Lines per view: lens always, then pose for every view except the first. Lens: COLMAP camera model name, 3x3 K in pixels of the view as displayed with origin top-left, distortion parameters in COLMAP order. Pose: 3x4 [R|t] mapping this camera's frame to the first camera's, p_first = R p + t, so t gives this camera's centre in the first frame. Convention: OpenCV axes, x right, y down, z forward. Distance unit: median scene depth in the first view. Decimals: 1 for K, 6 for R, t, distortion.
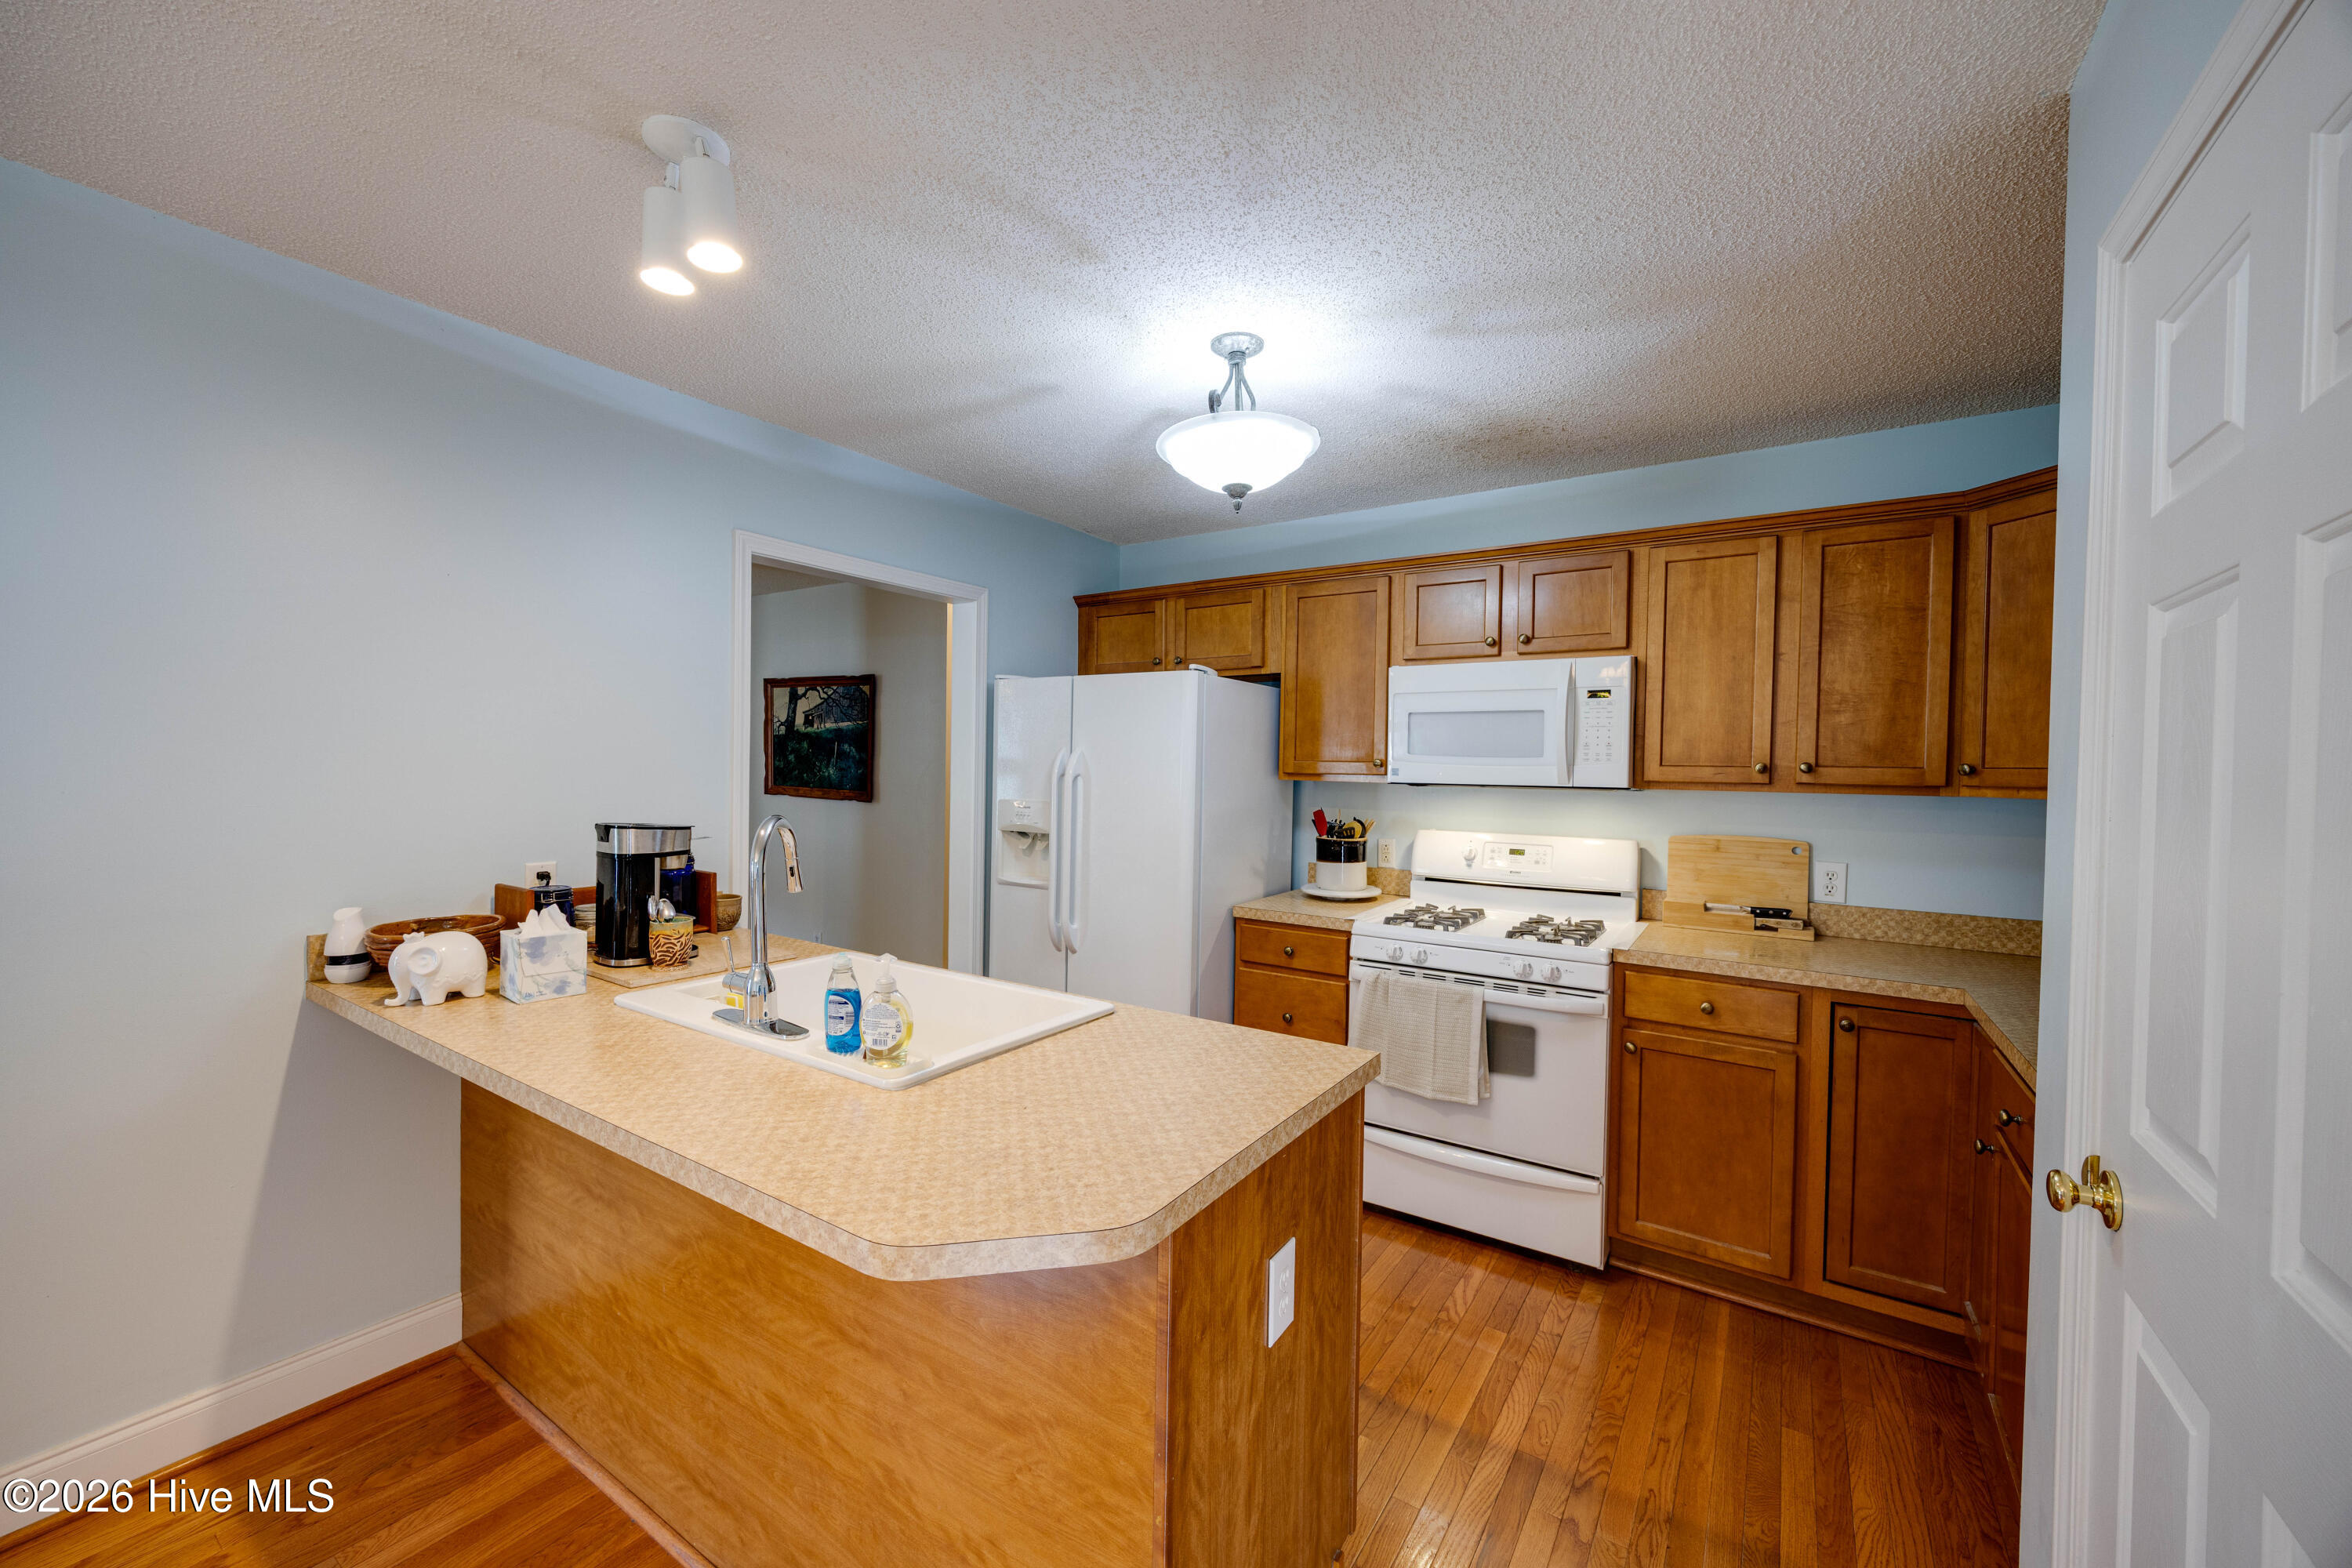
lens RADIAL K [[900.4, 0, 1178.7], [0, 900.4, 784.8], [0, 0, 1]] dist [-0.003770, -0.000171]
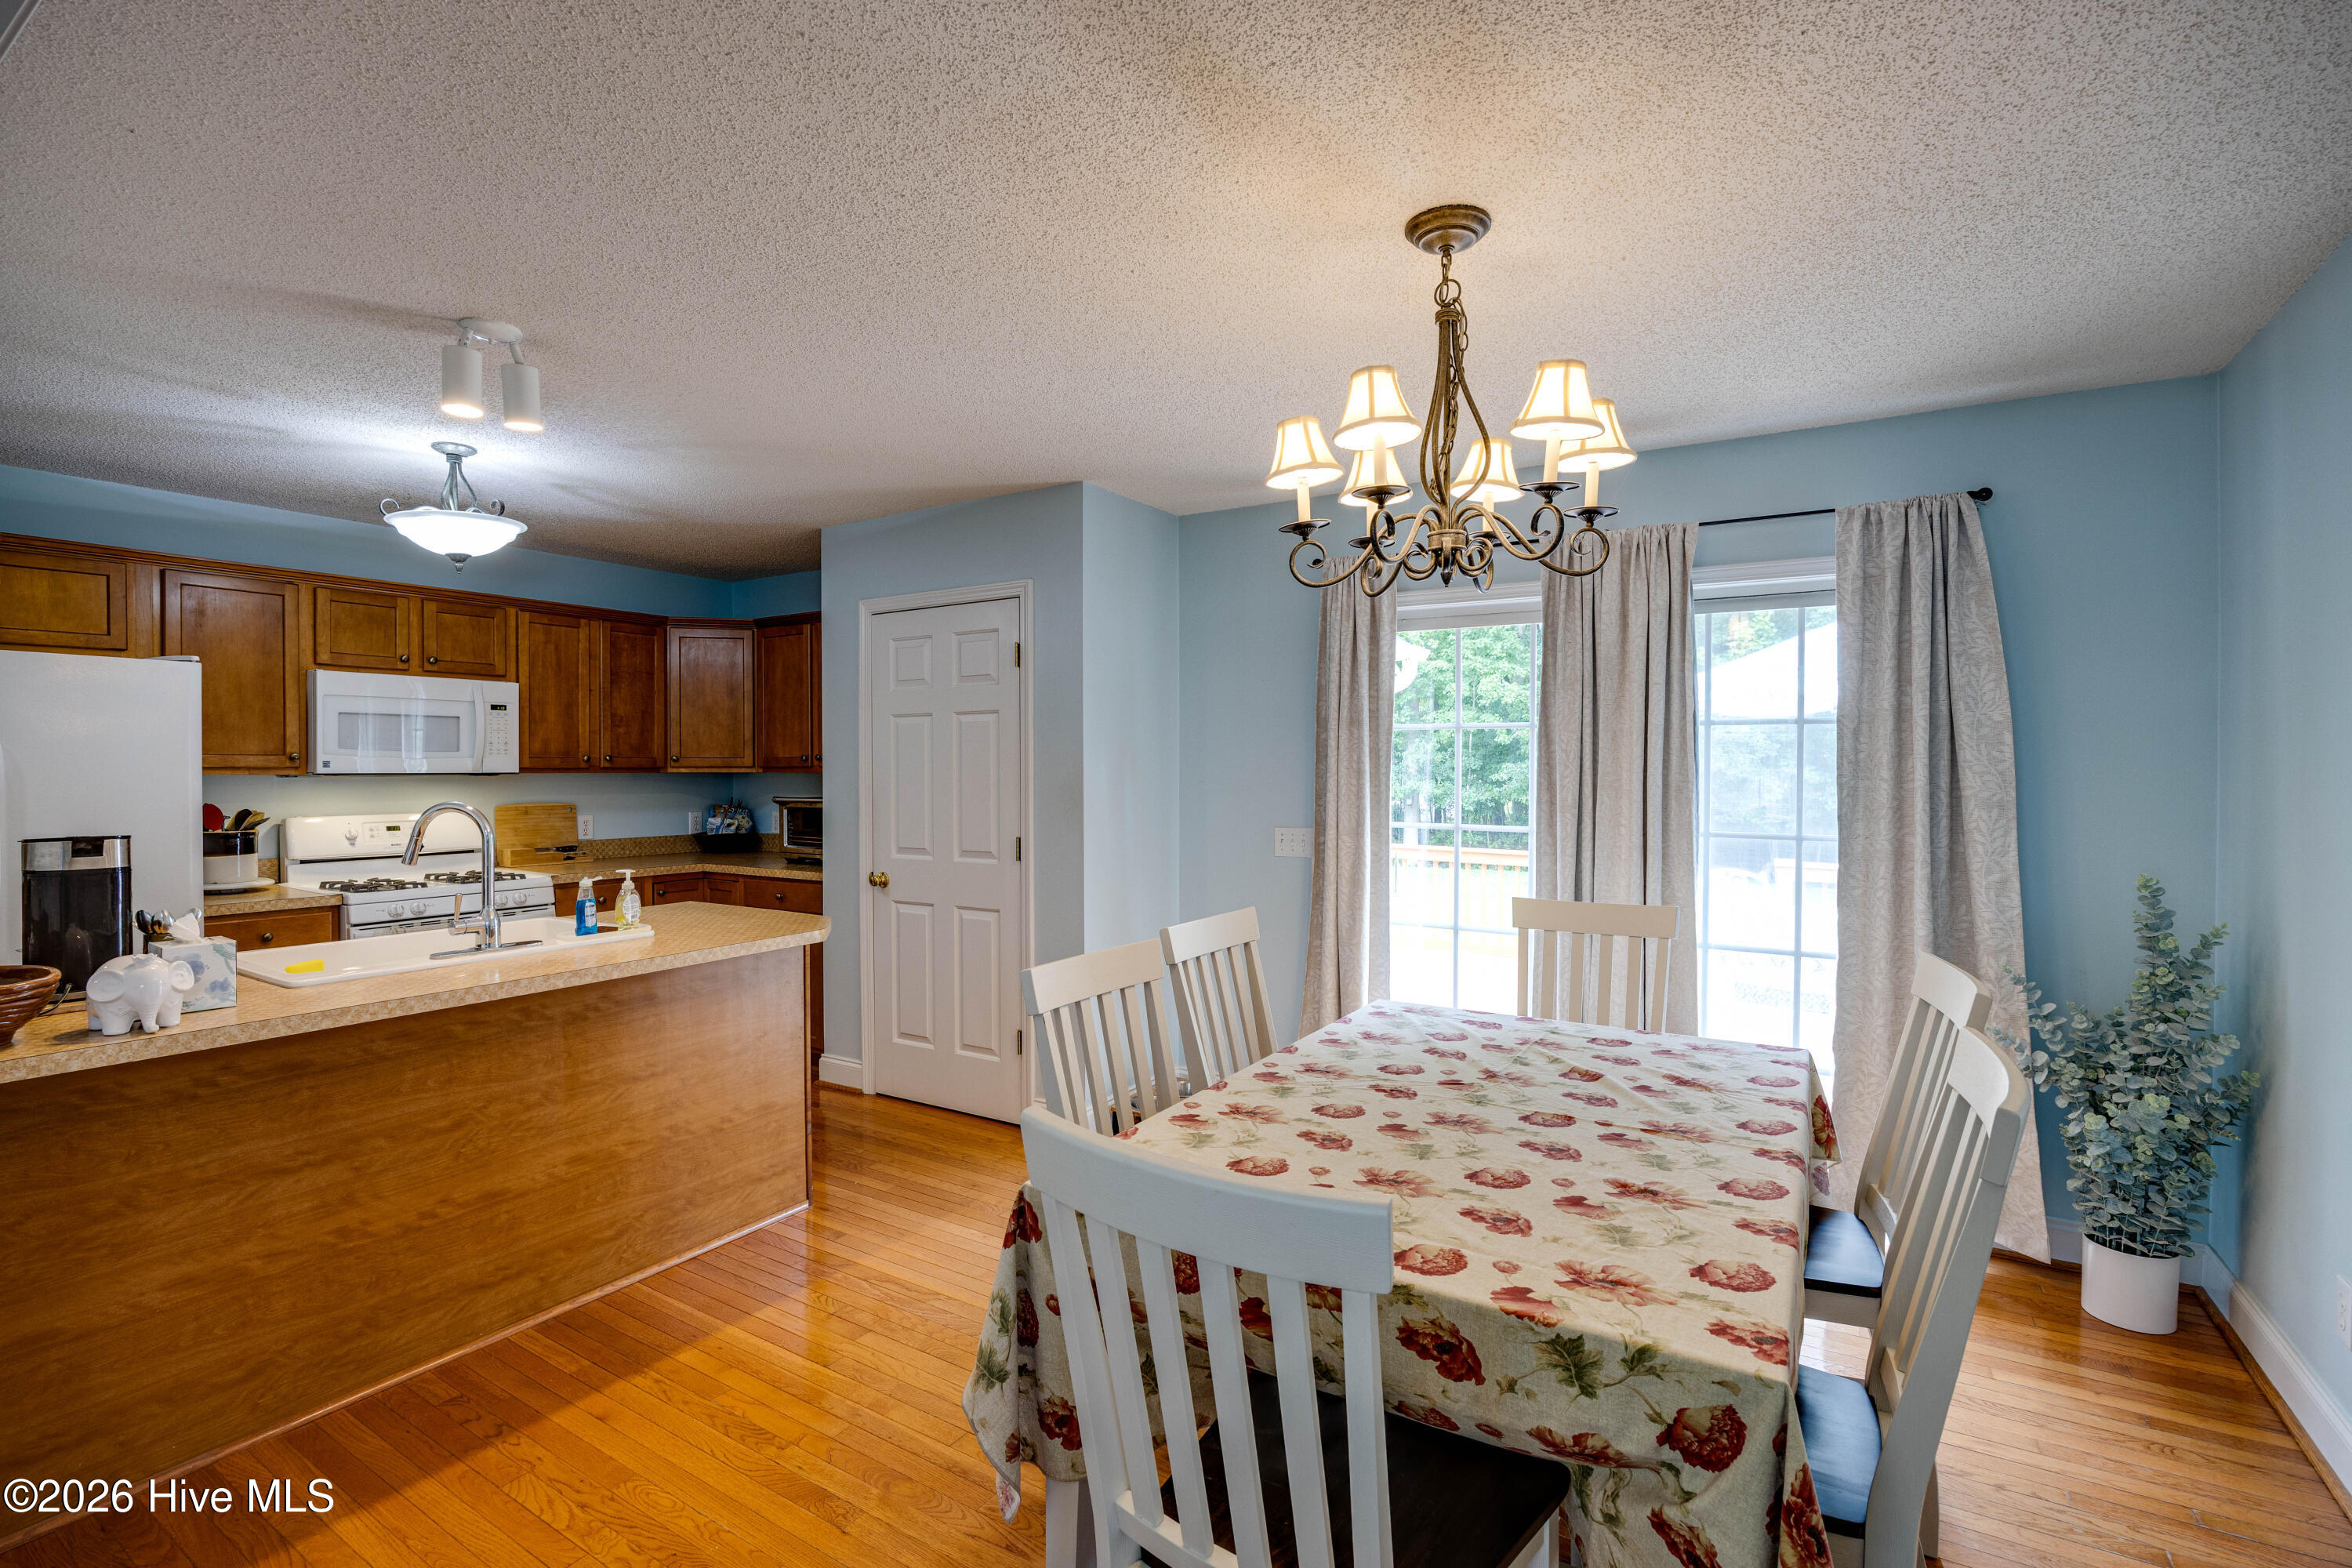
lens RADIAL K [[1056.7, 0, 1174.7], [0, 1056.7, 779.8], [0, 0, 1]] dist [-0.013920, 0.001807]
pose [[-0.030017, -0.032365, 0.999025, -1.239111], [0.013544, 0.999371, 0.032783, -0.027118], [-0.999458, 0.014515, -0.029560, -0.022327]]
